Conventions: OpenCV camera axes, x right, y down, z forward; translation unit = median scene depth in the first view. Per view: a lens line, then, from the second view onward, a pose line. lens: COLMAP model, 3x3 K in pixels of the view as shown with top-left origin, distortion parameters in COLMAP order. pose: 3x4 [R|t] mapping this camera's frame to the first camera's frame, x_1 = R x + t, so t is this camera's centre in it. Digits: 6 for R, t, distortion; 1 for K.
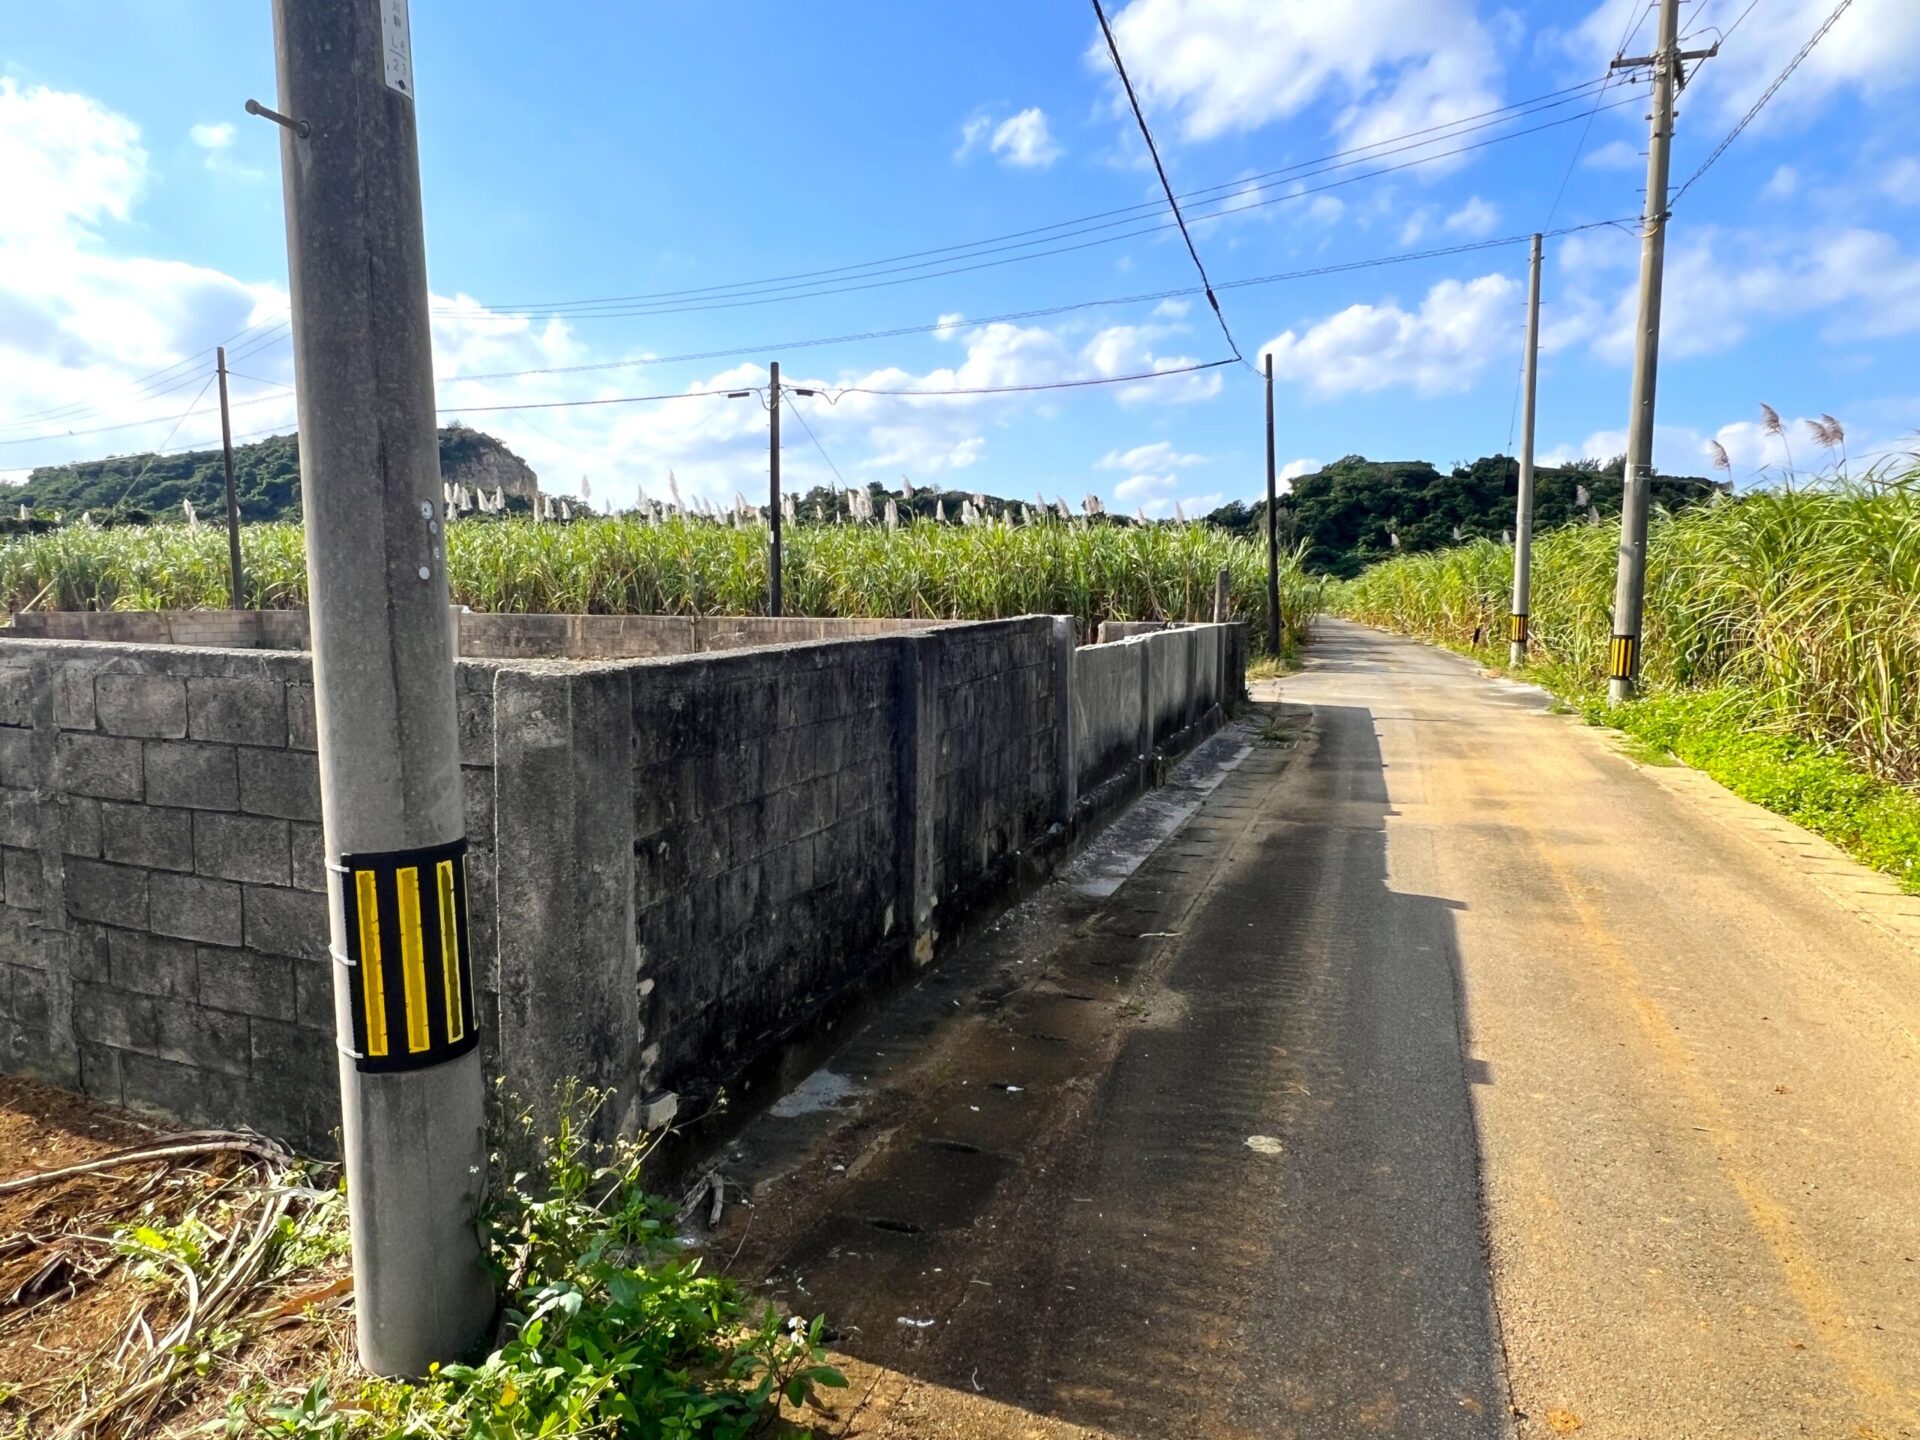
lens RADIAL K [[1263.9, 0, 955.6], [0, 1263.9, 738.4], [0, 0, 1]] dist [-0.002509, 0.000006]
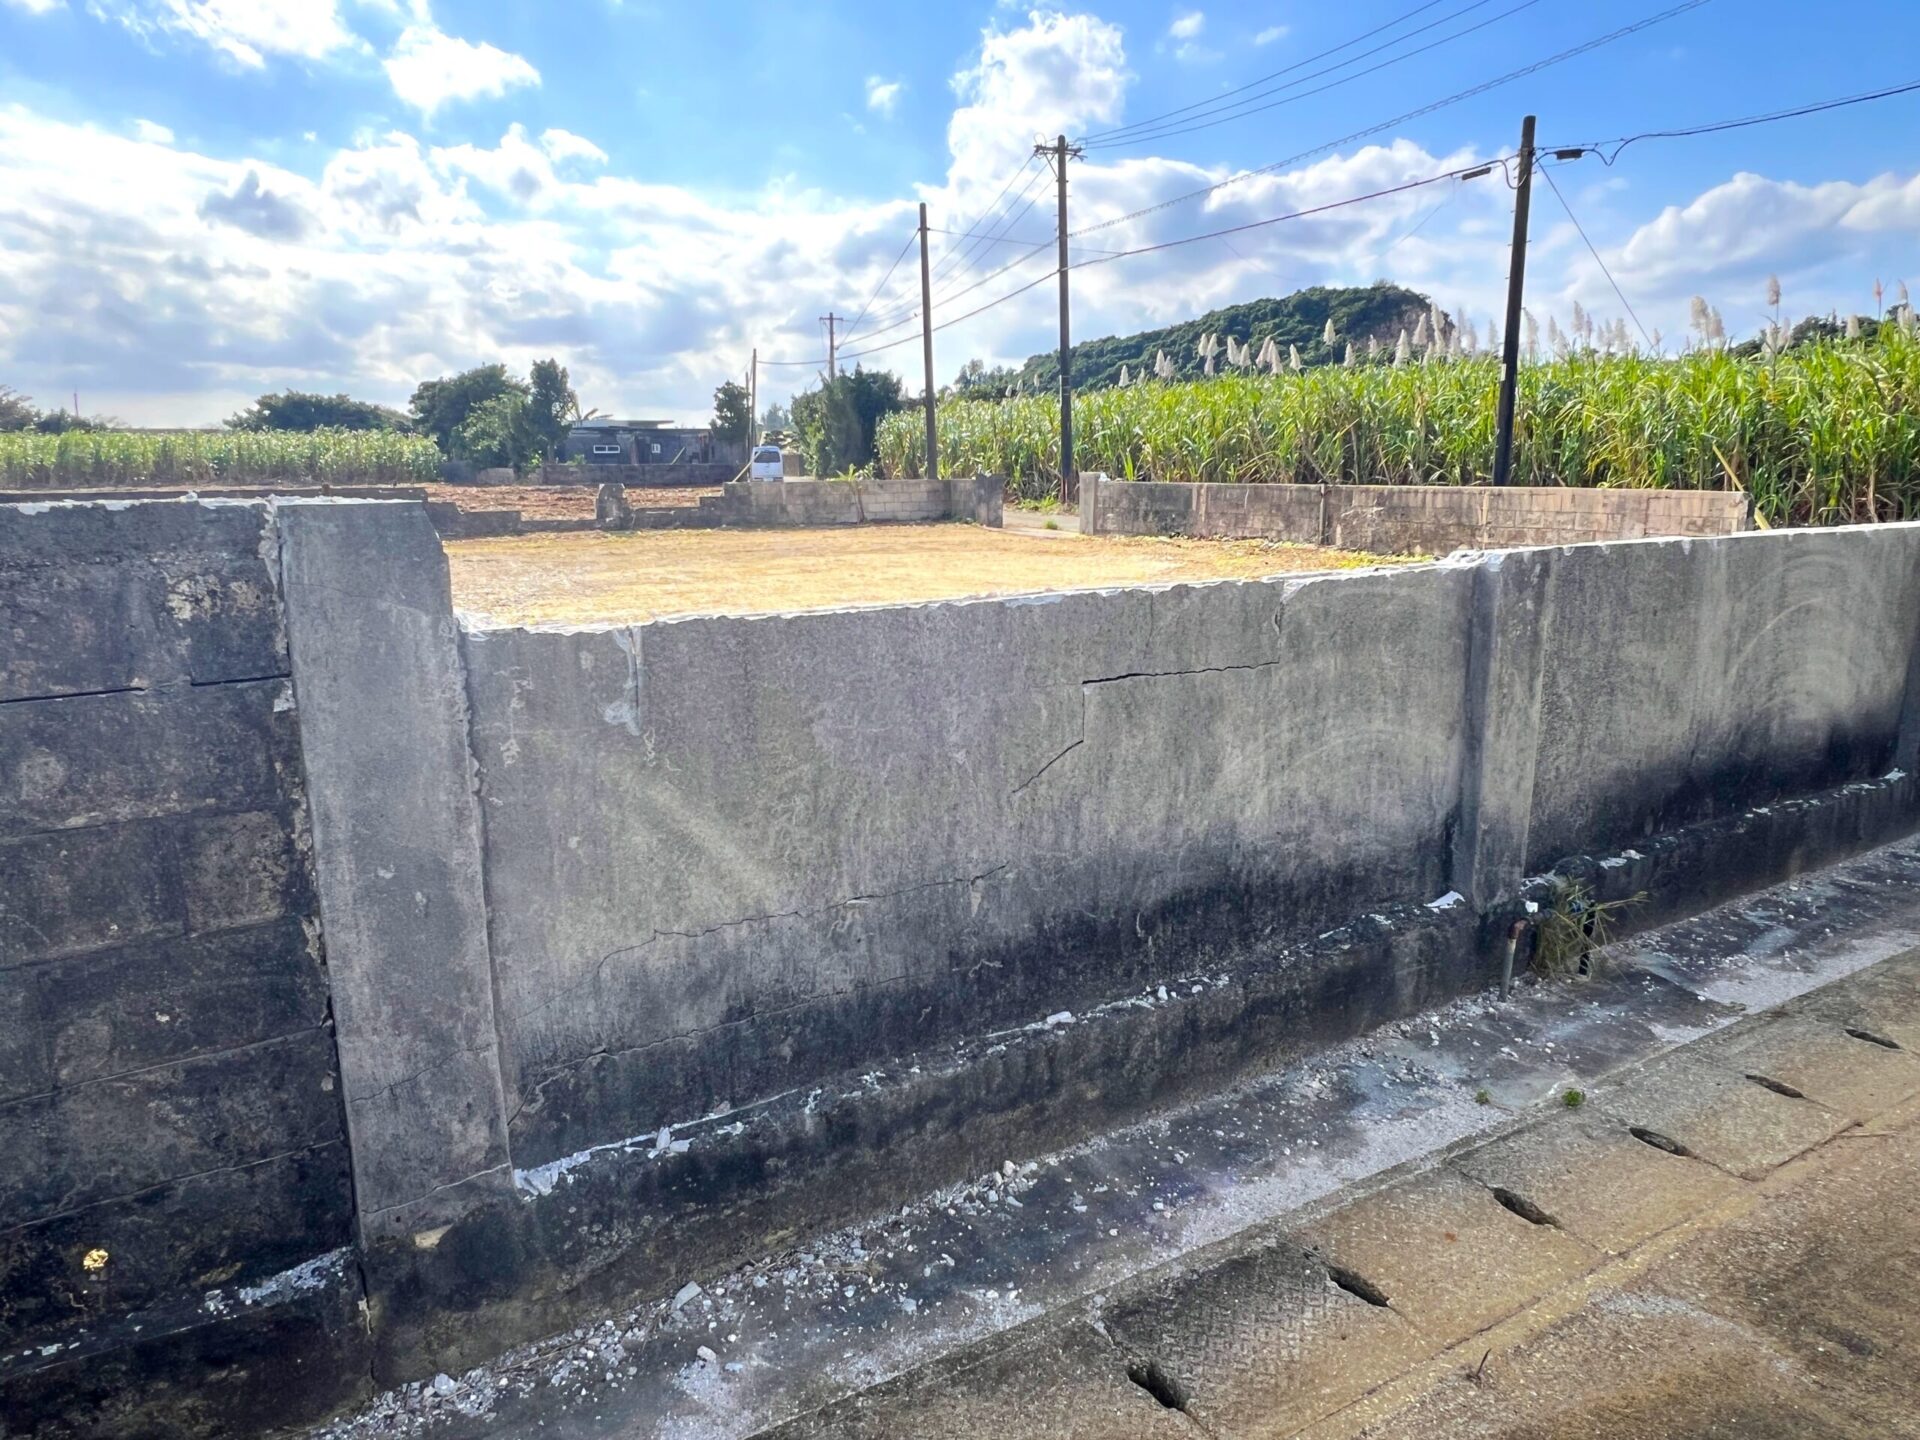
lens RADIAL K [[1263.9, 0, 967.8], [0, 1263.9, 734.9], [0, 0, 1]] dist [-0.002509, 0.000006]
pose [[0.771301, 0.121037, -0.624856, 0.095316], [-0.057435, 0.990982, 0.121062, -0.024420], [0.633874, -0.057486, 0.771297, 0.243281]]
